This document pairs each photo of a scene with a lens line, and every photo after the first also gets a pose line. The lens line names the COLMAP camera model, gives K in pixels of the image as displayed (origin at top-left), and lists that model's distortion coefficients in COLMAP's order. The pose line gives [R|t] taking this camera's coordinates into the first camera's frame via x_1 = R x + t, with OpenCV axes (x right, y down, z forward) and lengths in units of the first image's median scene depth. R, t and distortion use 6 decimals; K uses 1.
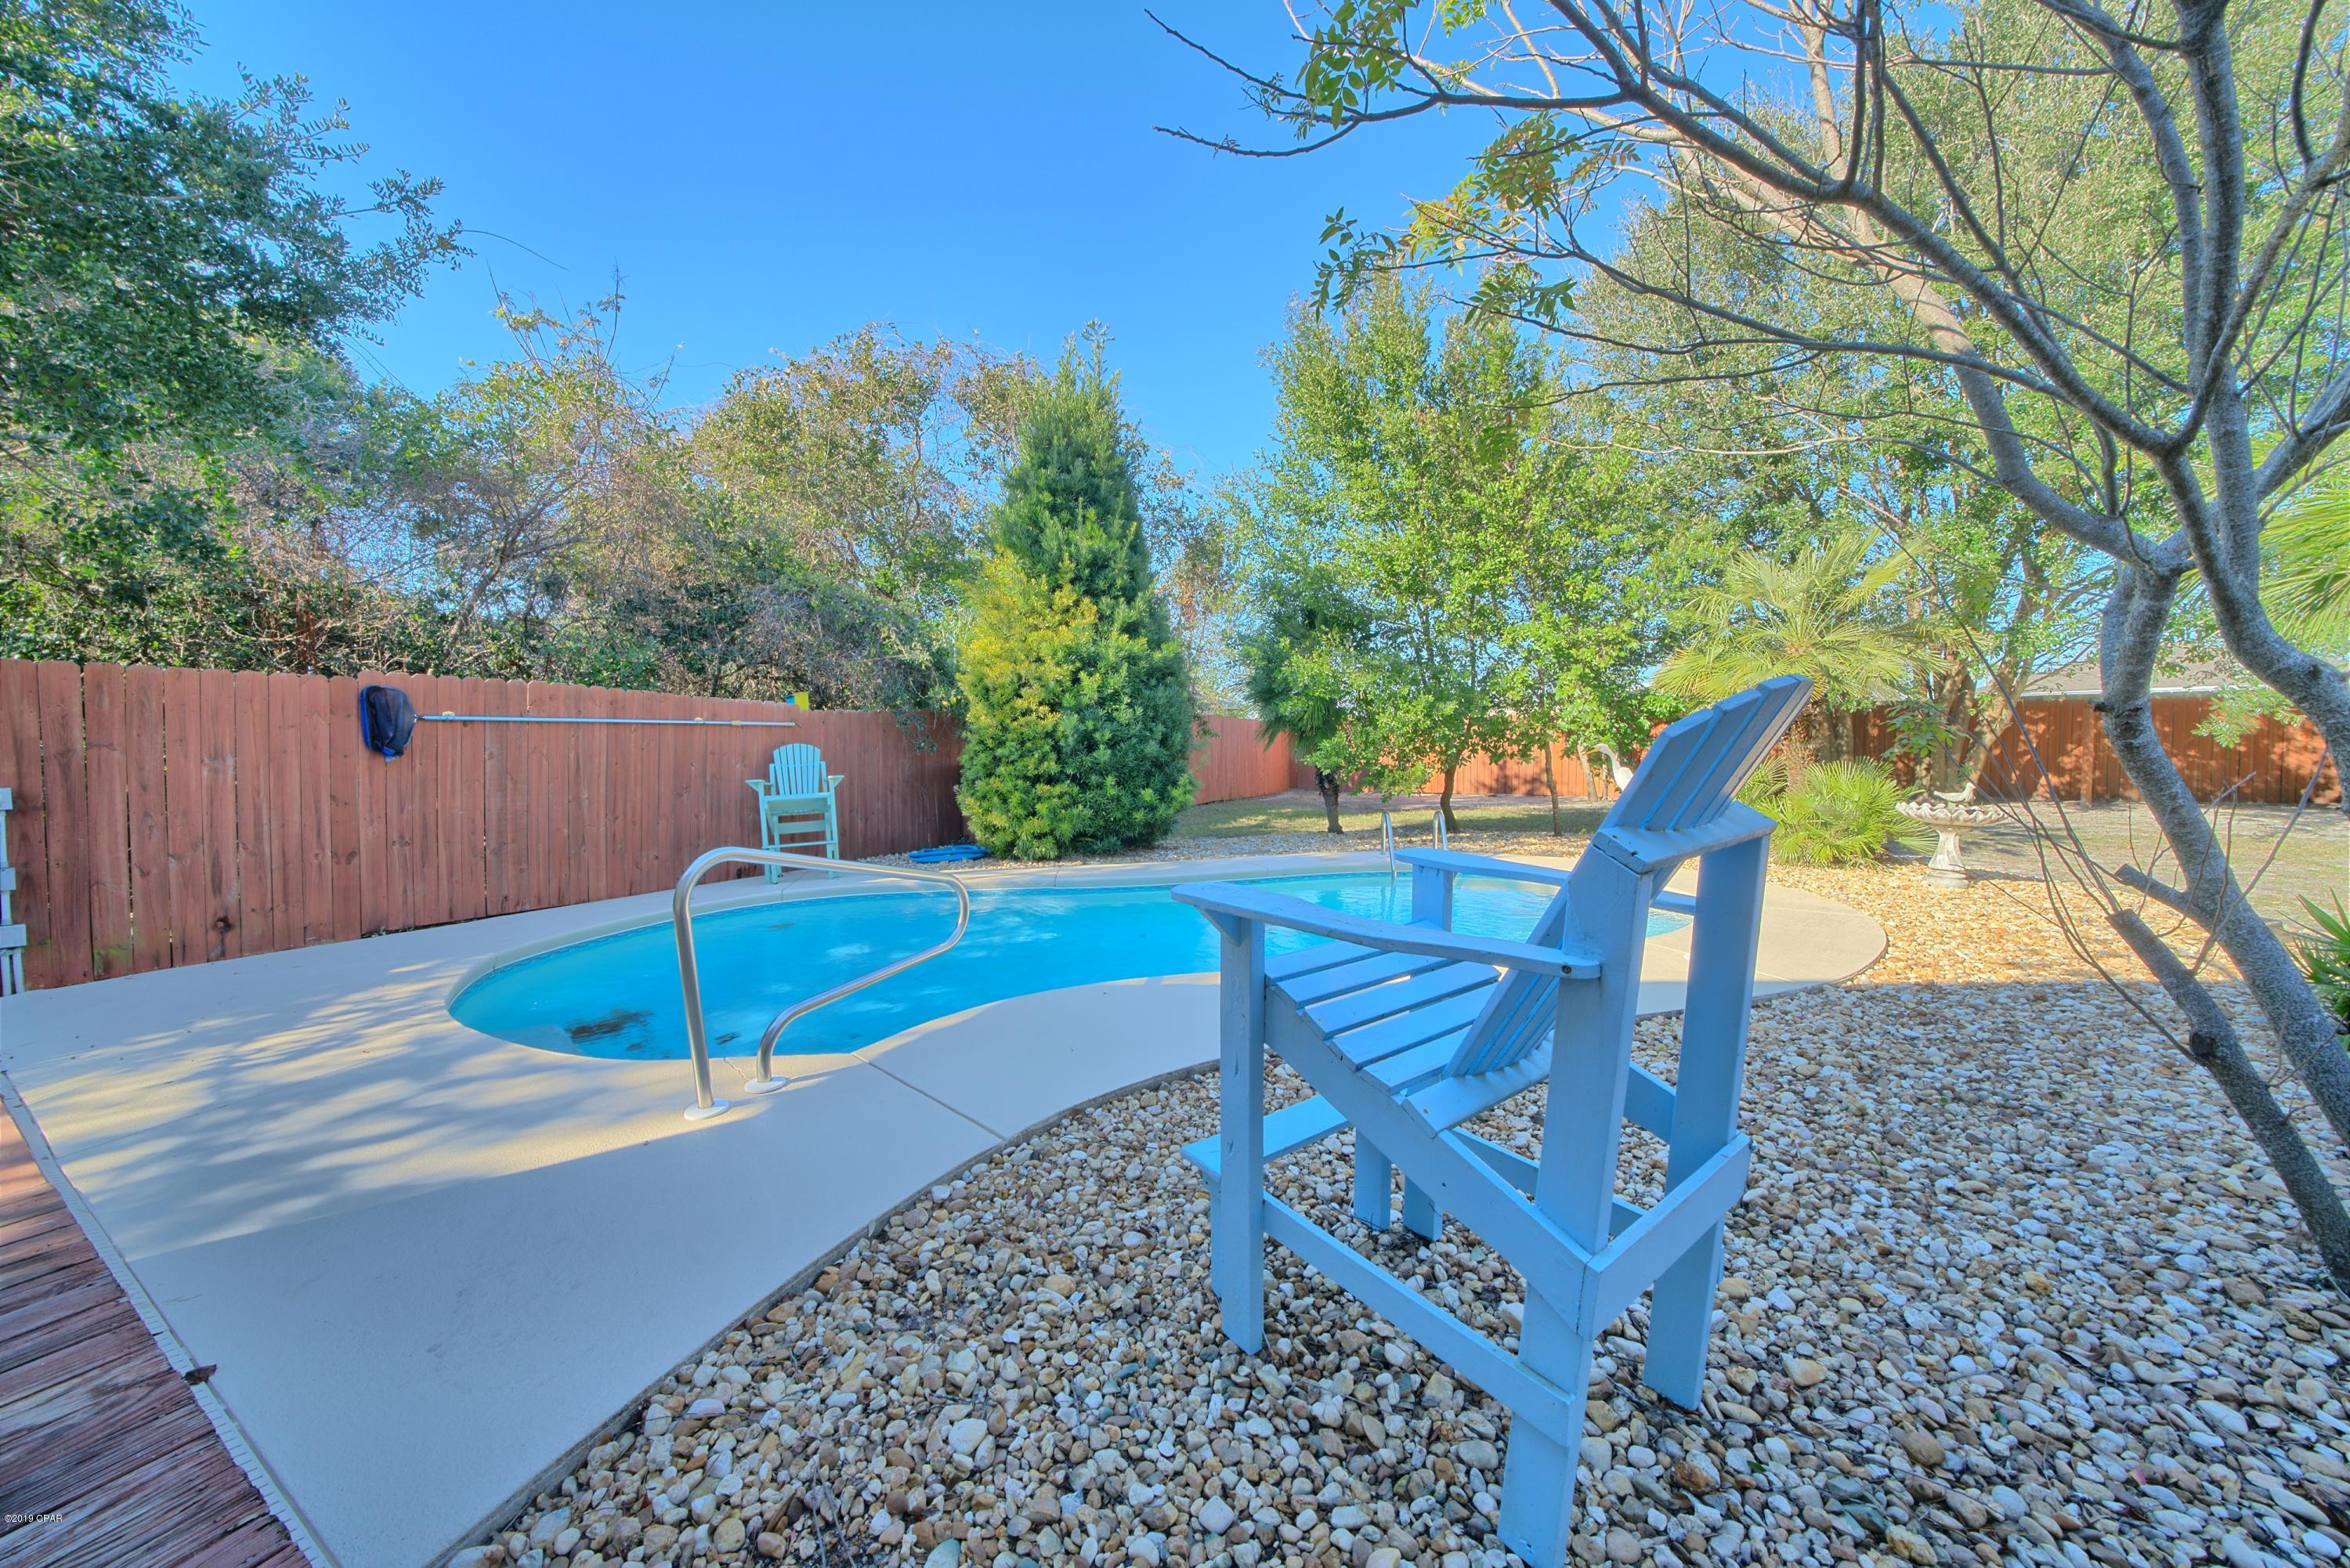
lens RADIAL K [[808.4, 0, 1172.5], [0, 808.4, 783.2], [0, 0, 1]] dist [-0.022714, 0.001841]
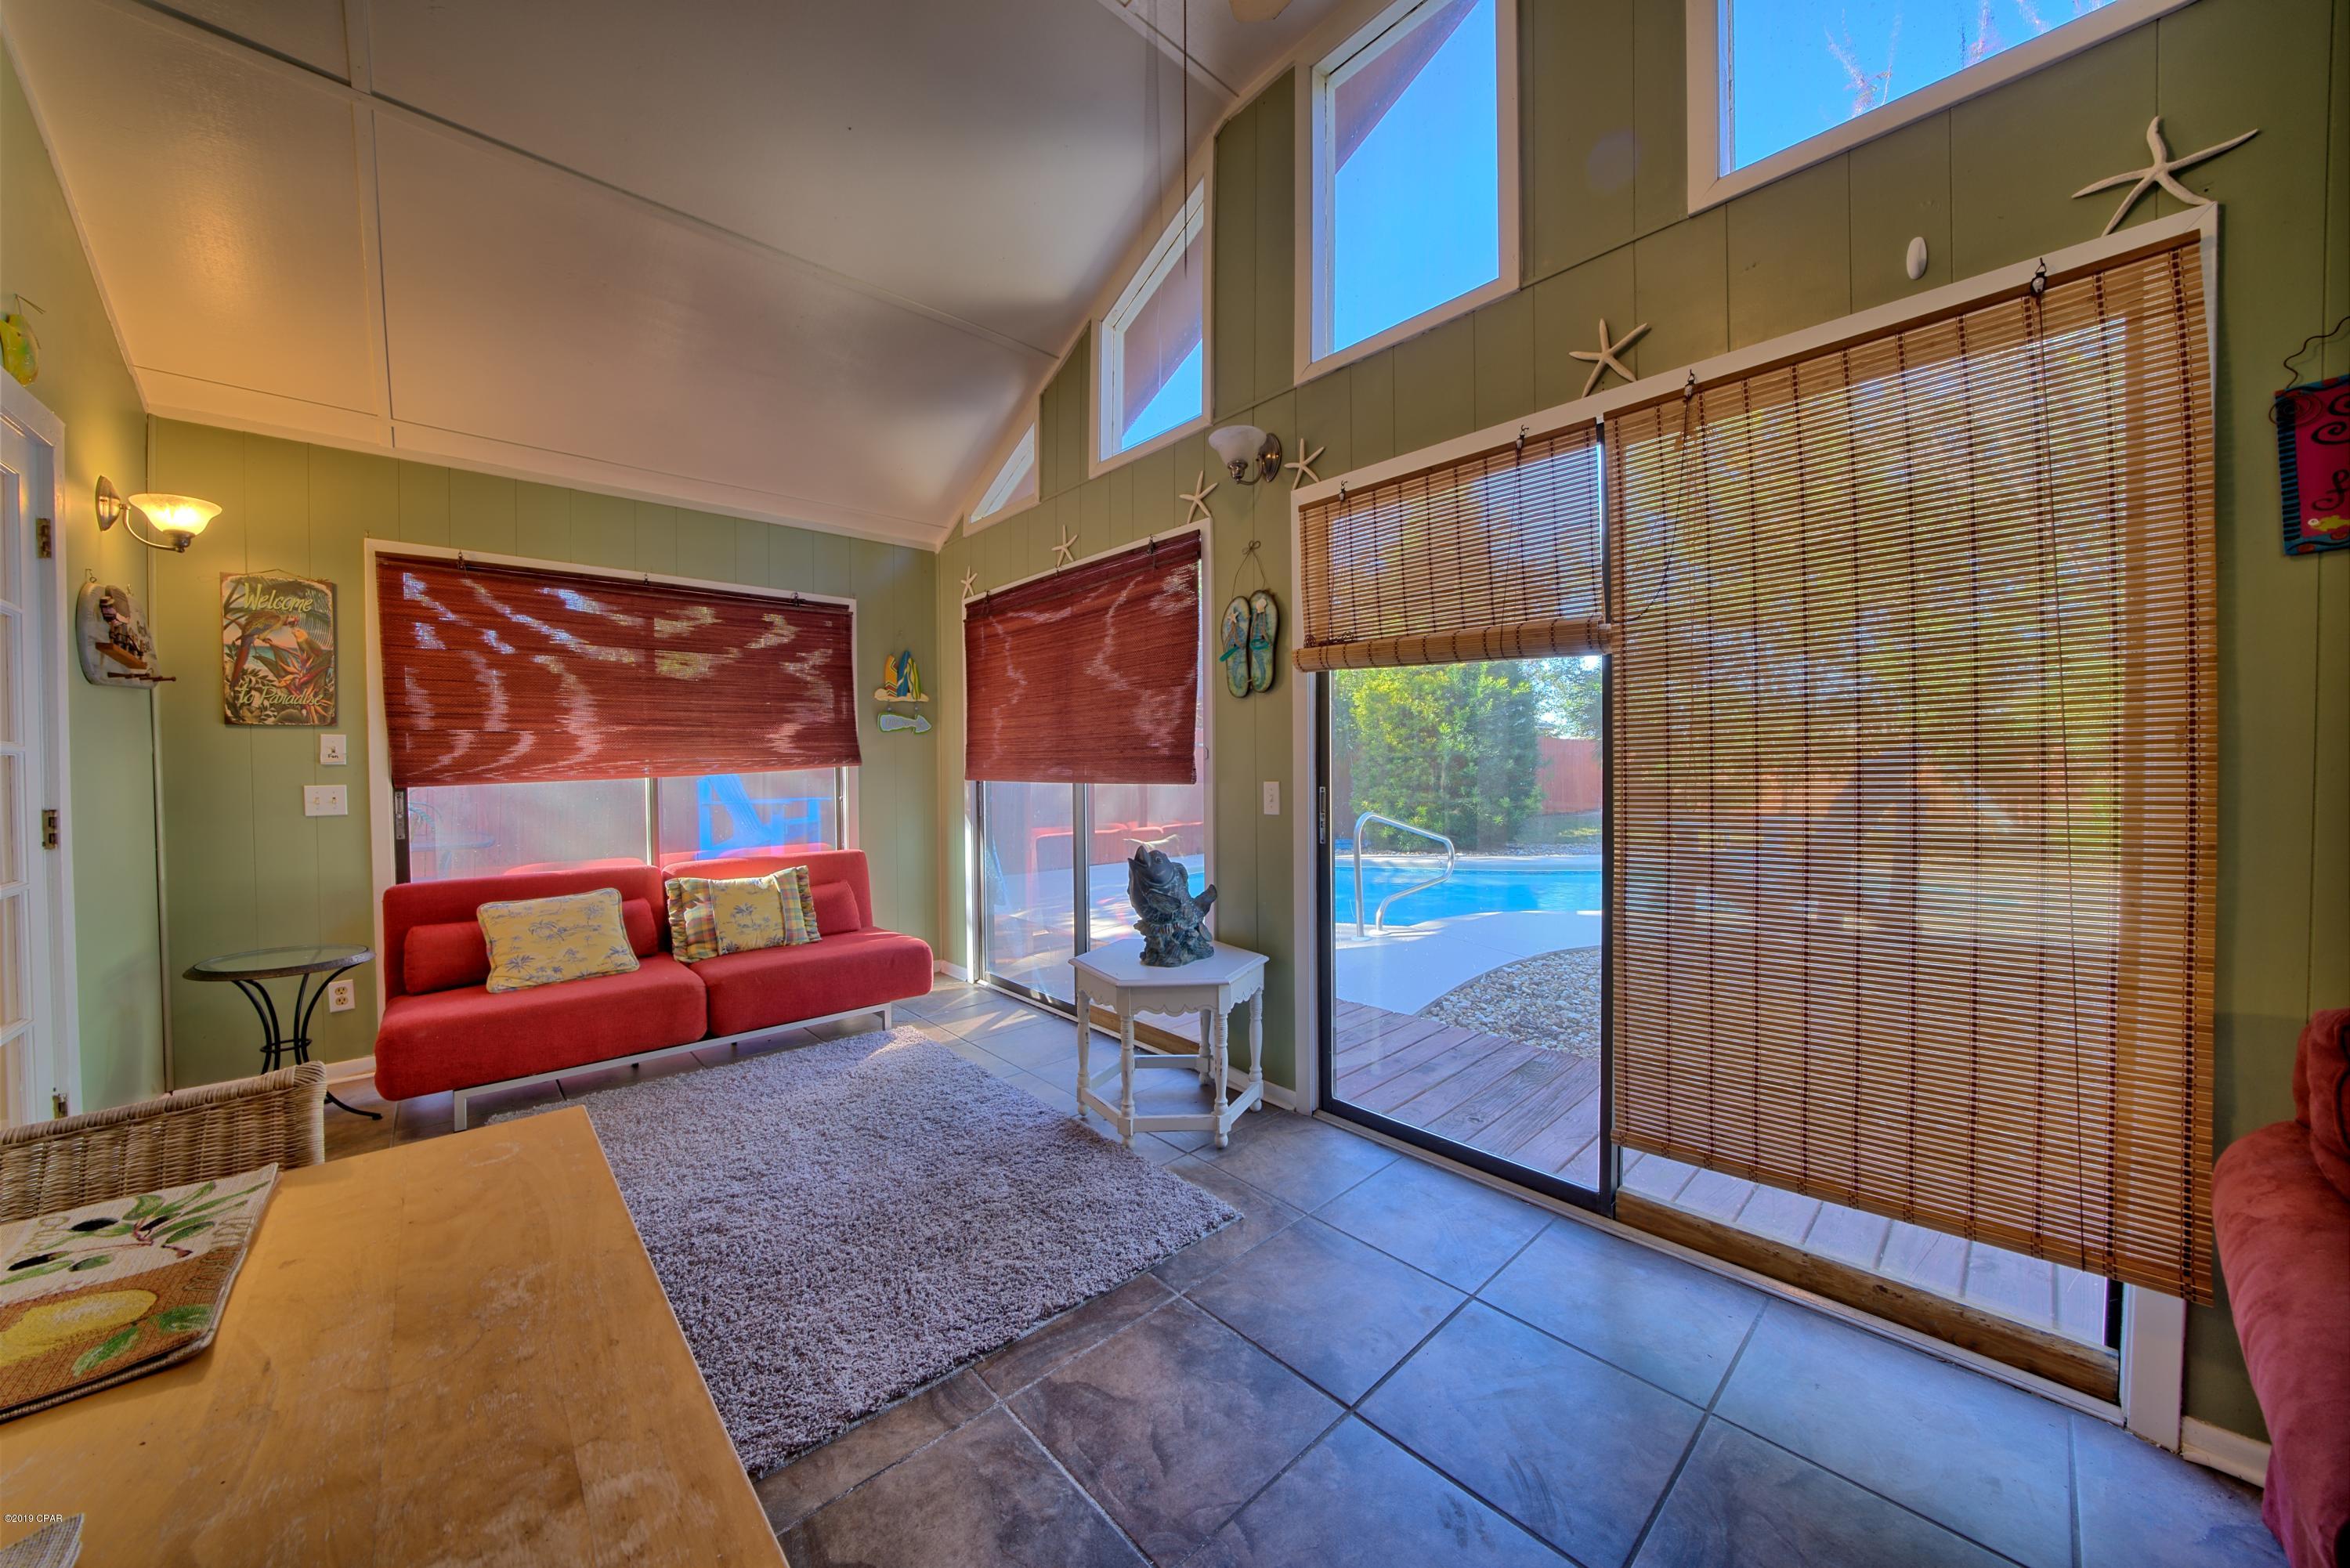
lens RADIAL K [[808.4, 0, 1179.1], [0, 808.4, 784.6], [0, 0, 1]] dist [-0.022714, 0.001841]
pose [[0.947721, 0.024044, -0.318193, -0.115768], [-0.028696, 0.999539, -0.009939, 0.013379], [0.317807, 0.018550, 0.947974, -0.354992]]
